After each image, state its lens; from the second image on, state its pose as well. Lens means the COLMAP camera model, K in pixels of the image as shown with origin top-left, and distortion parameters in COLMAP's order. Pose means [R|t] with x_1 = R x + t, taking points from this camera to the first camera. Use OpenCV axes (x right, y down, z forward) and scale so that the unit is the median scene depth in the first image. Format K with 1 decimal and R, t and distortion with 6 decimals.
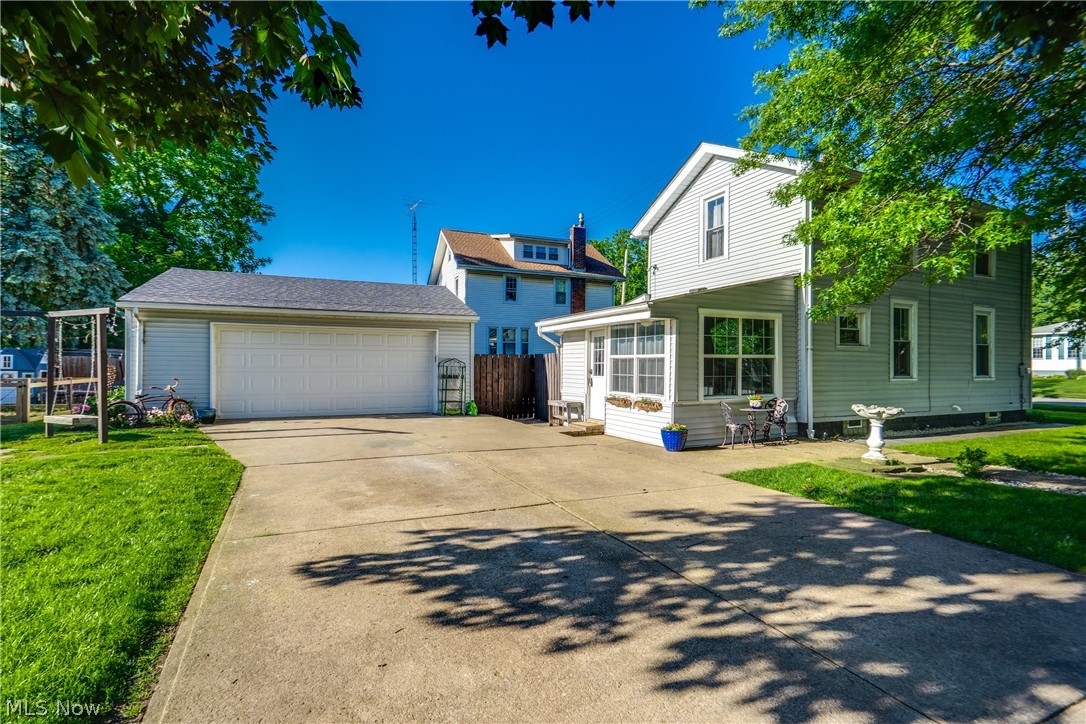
lens RADIAL K [[510.2, 0, 534.6], [0, 510.2, 361.3], [0, 0, 1]] dist [-0.007975, 0.005728]
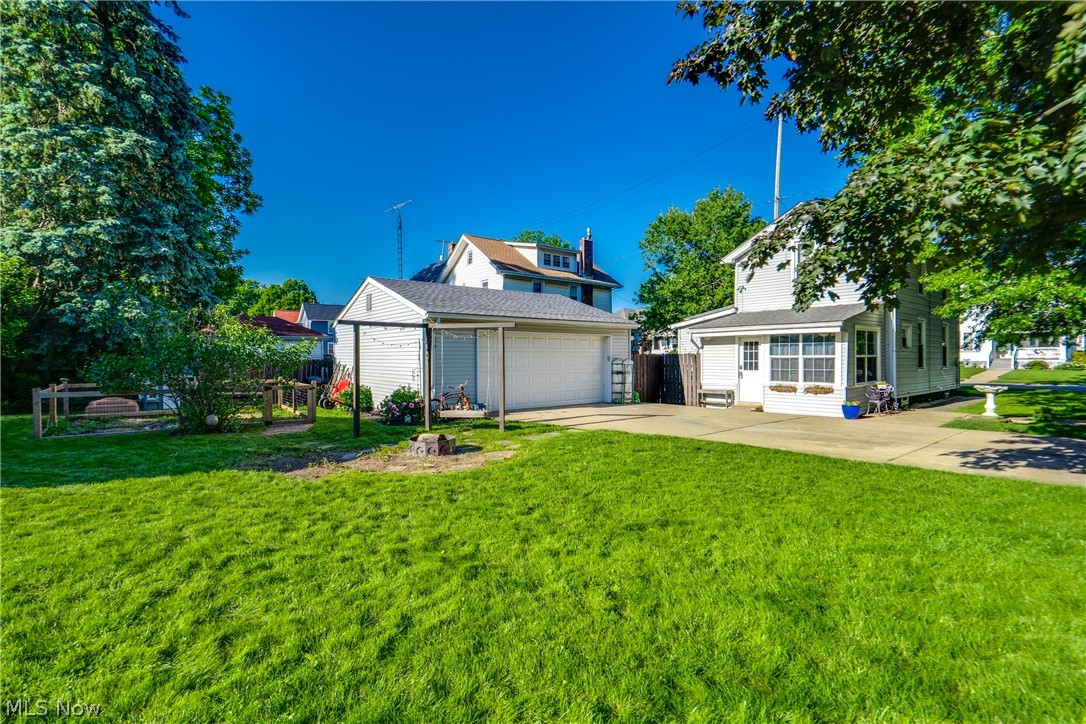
lens RADIAL K [[510.2, 0, 527.2], [0, 510.2, 362.1], [0, 0, 1]] dist [-0.007975, 0.005728]
pose [[0.966458, -0.007934, 0.256701, -0.729313], [0.004339, 0.999884, 0.014568, -0.014478], [-0.256787, -0.012965, 0.966381, -0.152741]]
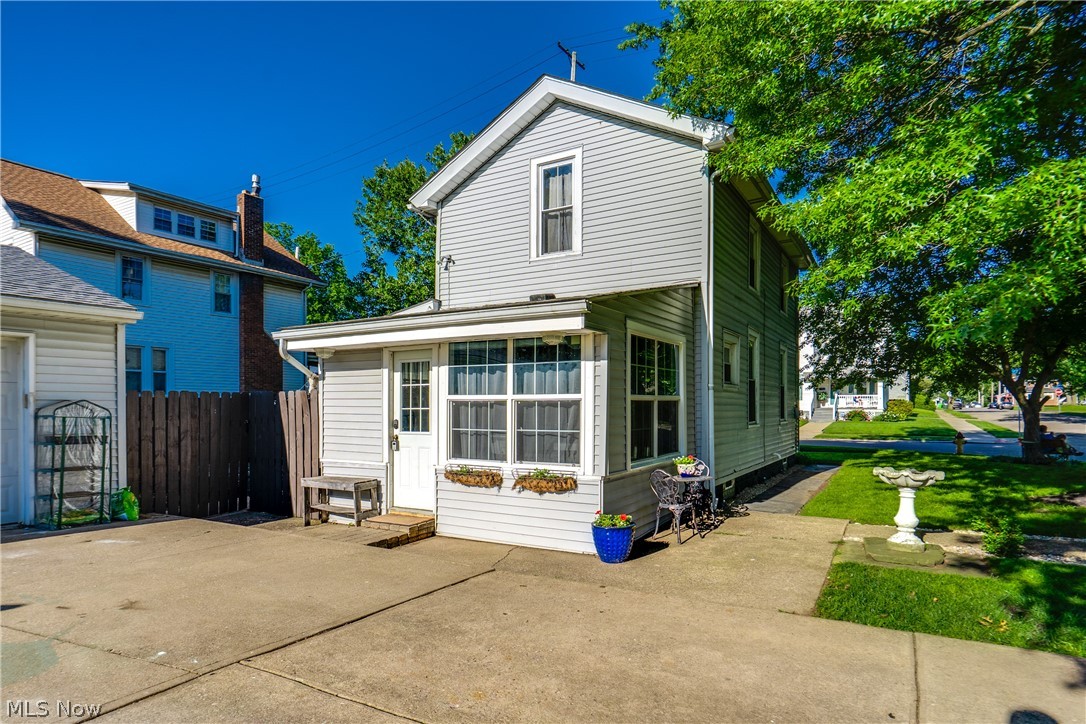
lens RADIAL K [[621.5, 0, 533.0], [0, 621.5, 414.9], [0, 0, 1]] dist [-0.011906, 0.005541]
pose [[0.825811, -0.010195, 0.563854, -0.138662], [-0.000726, 0.999817, 0.019141, -0.002756], [-0.563946, -0.016216, 0.825652, 0.324816]]
